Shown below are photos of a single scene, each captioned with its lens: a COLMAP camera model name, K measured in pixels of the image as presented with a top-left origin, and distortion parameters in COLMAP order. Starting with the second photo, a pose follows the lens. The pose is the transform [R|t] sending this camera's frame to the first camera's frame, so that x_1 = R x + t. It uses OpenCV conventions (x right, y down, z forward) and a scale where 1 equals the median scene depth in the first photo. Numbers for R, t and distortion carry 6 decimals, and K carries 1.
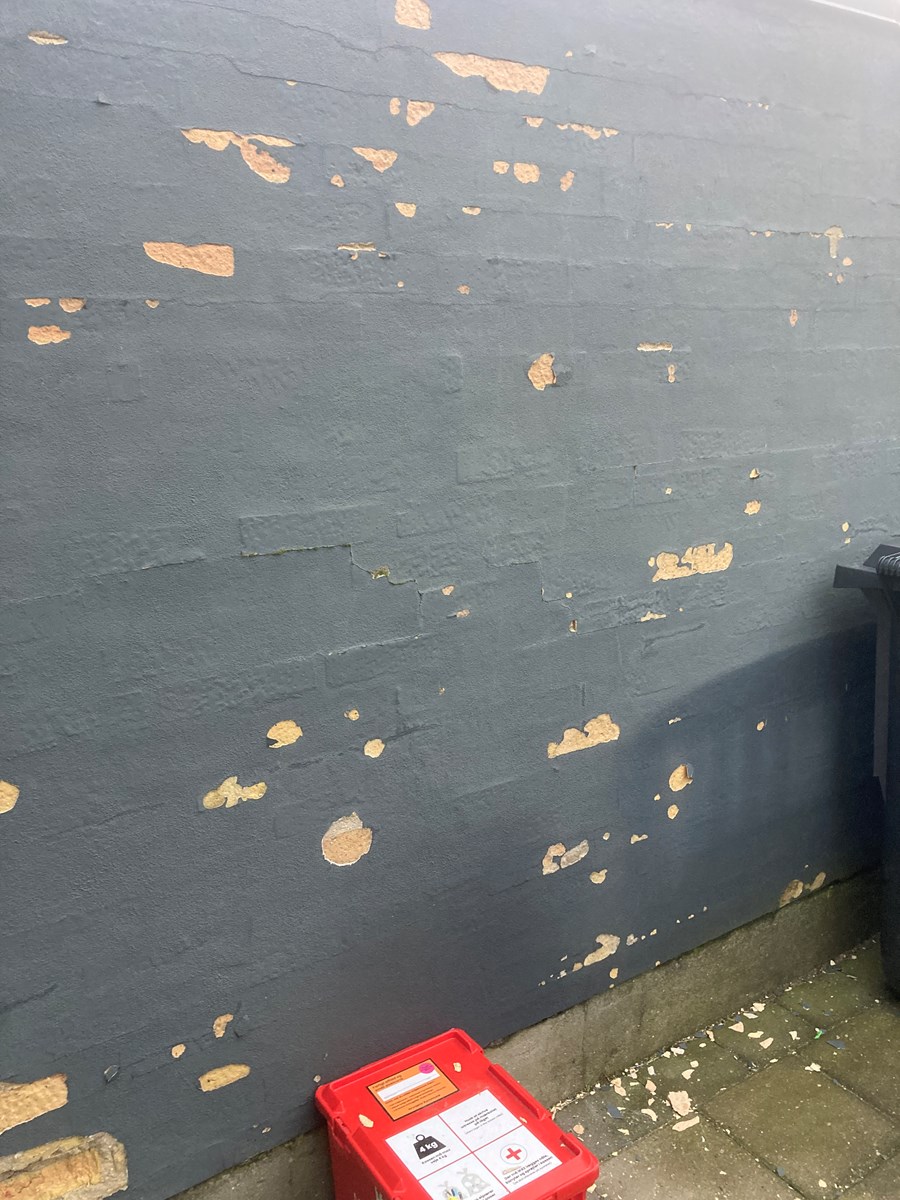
lens RADIAL K [[994.7, 0, 450.0], [0, 994.7, 600.0], [0, 0, 1]] dist [-0.003963, 0.017169]
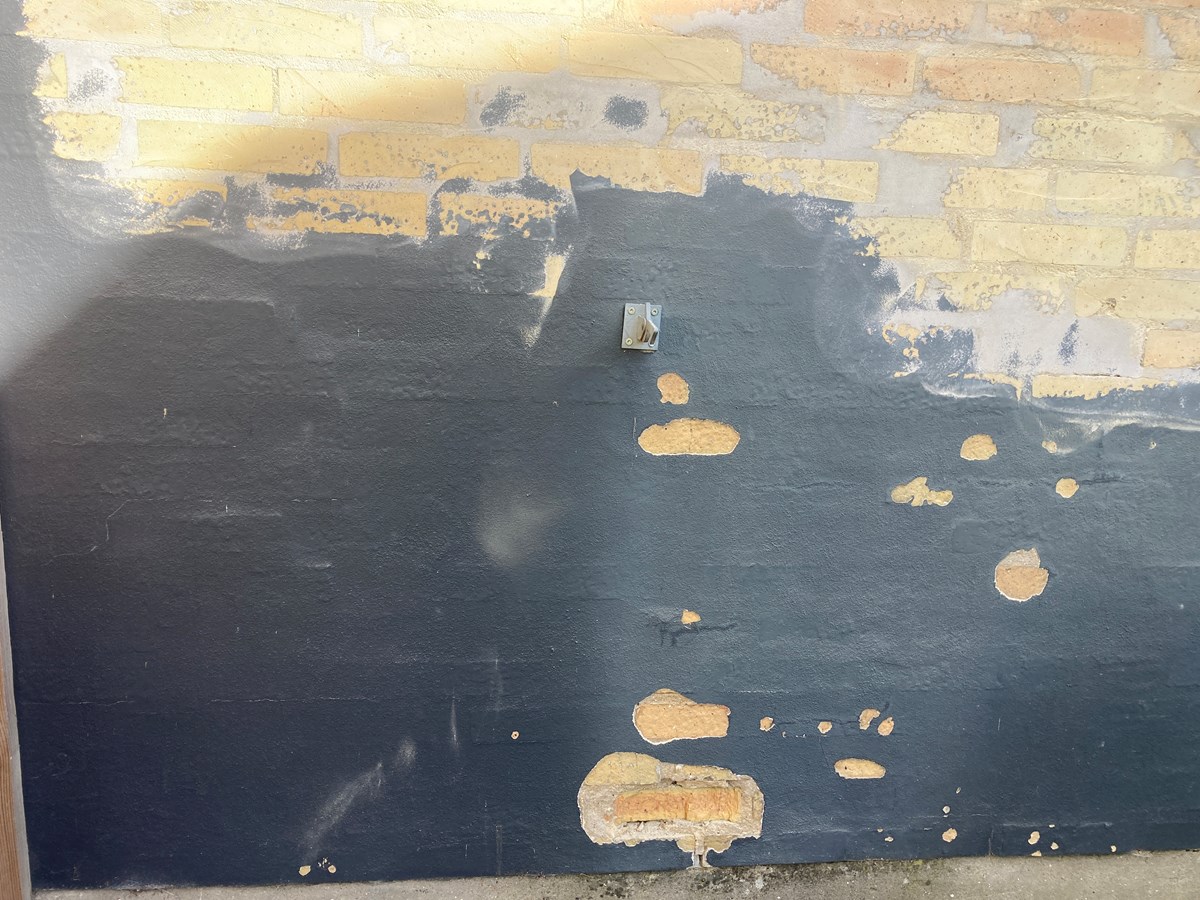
lens RADIAL K [[994.7, 0, 600.0], [0, 994.7, 450.0], [0, 0, 1]] dist [-0.003963, 0.017169]
pose [[0.890789, 0.150718, -0.428695, -0.073854], [-0.161530, 0.986803, 0.011290, 0.180866], [0.424739, 0.059190, 0.903379, -0.072116]]
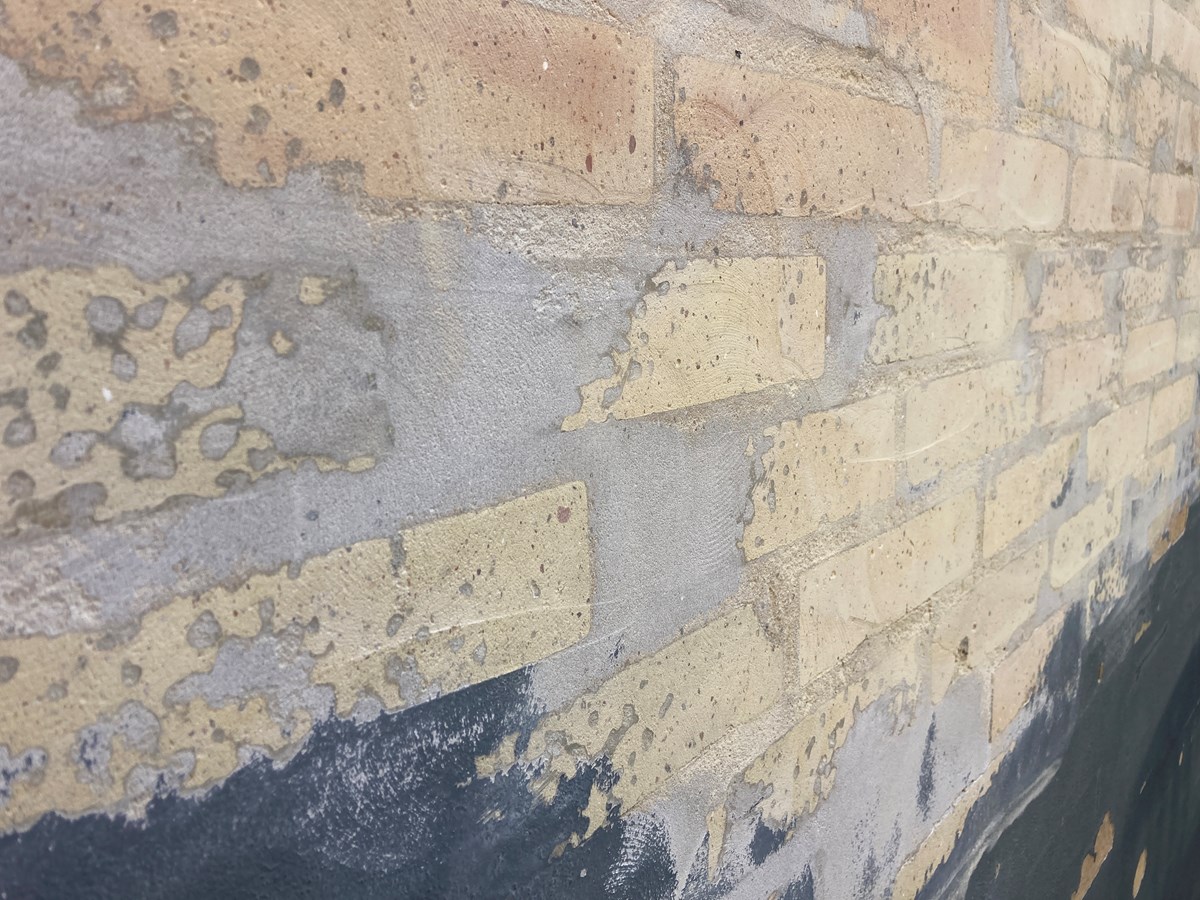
lens RADIAL K [[994.7, 0, 600.0], [0, 994.7, 450.0], [0, 0, 1]] dist [-0.003963, 0.017169]
pose [[0.956497, -0.044481, 0.288333, -0.336493], [0.055462, 0.998009, -0.030024, -0.109711], [-0.286423, 0.044709, 0.957060, 0.632849]]
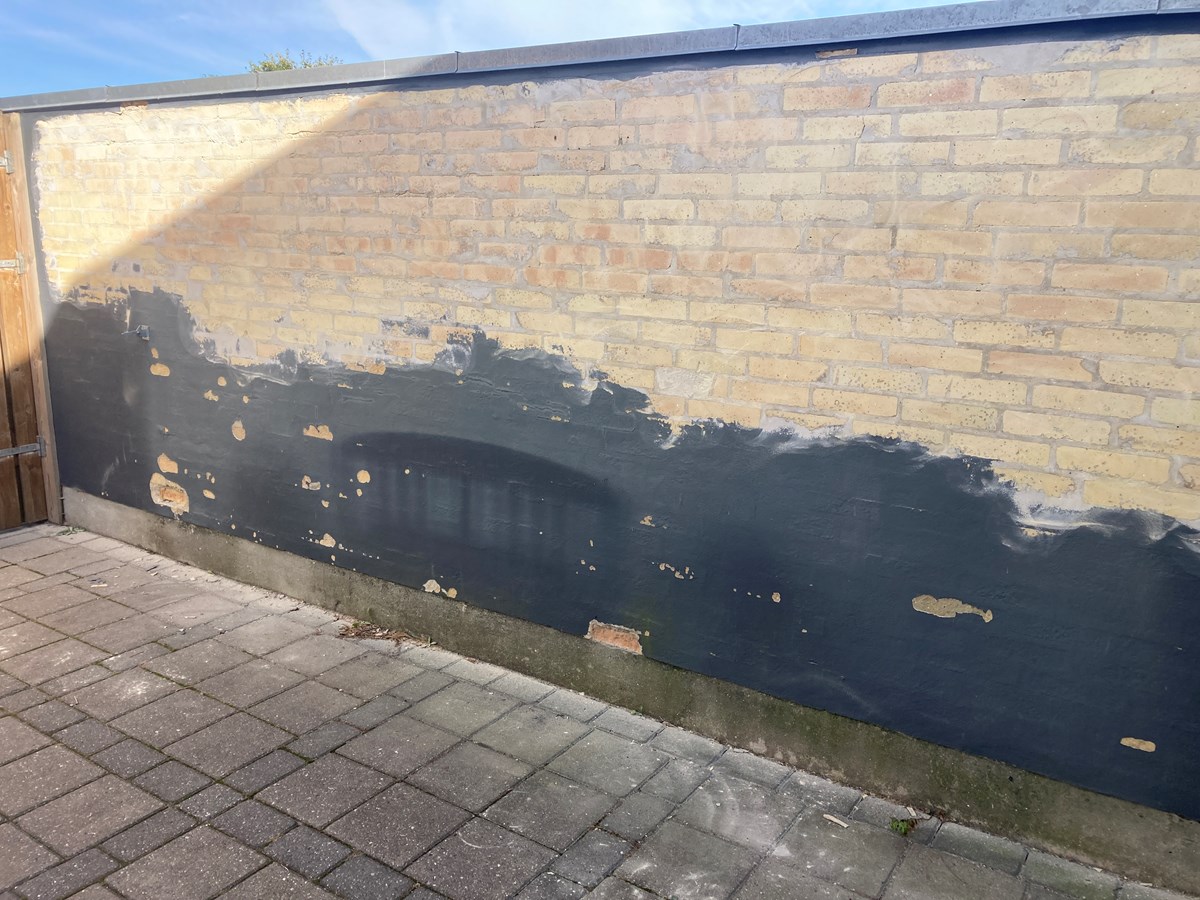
lens RADIAL K [[994.7, 0, 600.0], [0, 994.7, 450.0], [0, 0, 1]] dist [-0.003963, 0.017169]
pose [[0.387956, 0.242368, -0.889240, 2.749917], [-0.230003, 0.959740, 0.161237, -0.374672], [0.892518, 0.141975, 0.428083, 0.751641]]
